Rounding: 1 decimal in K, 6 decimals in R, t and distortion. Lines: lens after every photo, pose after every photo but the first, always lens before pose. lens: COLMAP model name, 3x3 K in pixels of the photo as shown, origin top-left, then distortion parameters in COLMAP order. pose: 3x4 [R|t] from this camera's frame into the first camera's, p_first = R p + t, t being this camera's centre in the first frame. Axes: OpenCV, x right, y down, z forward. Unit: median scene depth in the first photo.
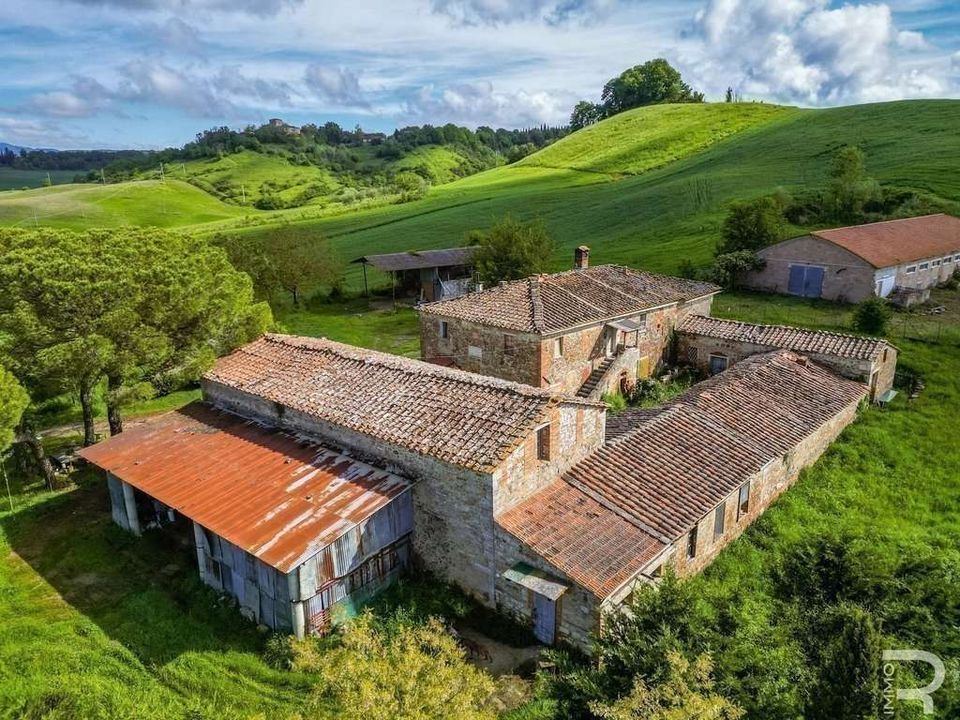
lens RADIAL K [[703.4, 0, 462.4], [0, 703.4, 379.9], [0, 0, 1]] dist [0.075755, -0.067068]
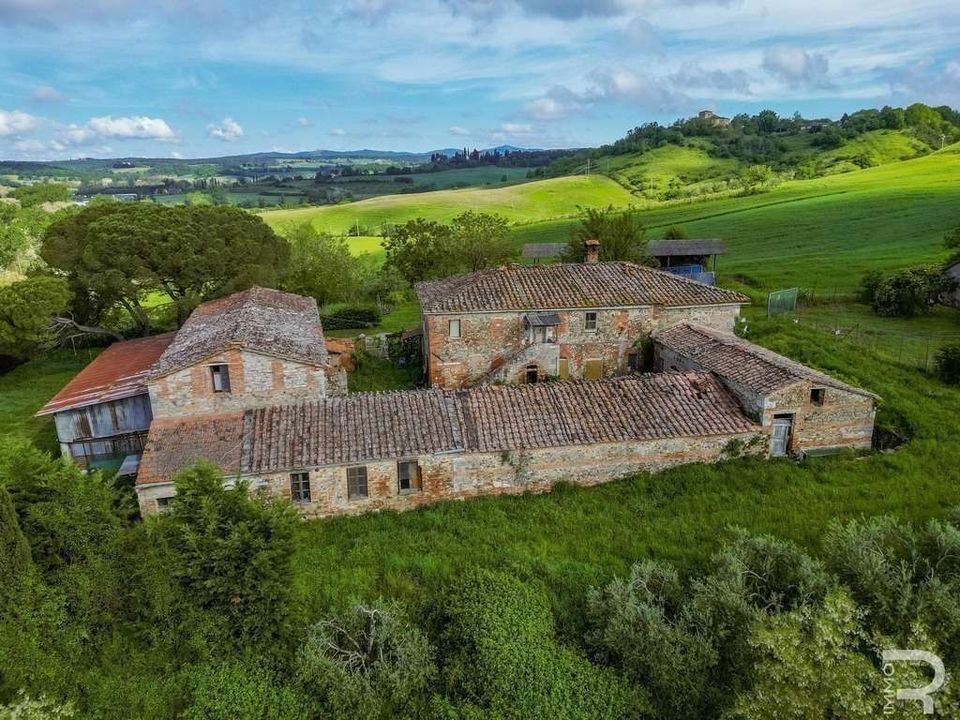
lens RADIAL K [[703.4, 0, 462.4], [0, 703.4, 379.9], [0, 0, 1]] dist [0.075755, -0.067068]
pose [[0.784064, 0.174497, -0.595646, 0.125607], [-0.169965, 0.983347, 0.064347, -0.006359], [0.596955, 0.050787, 0.800665, 0.025312]]
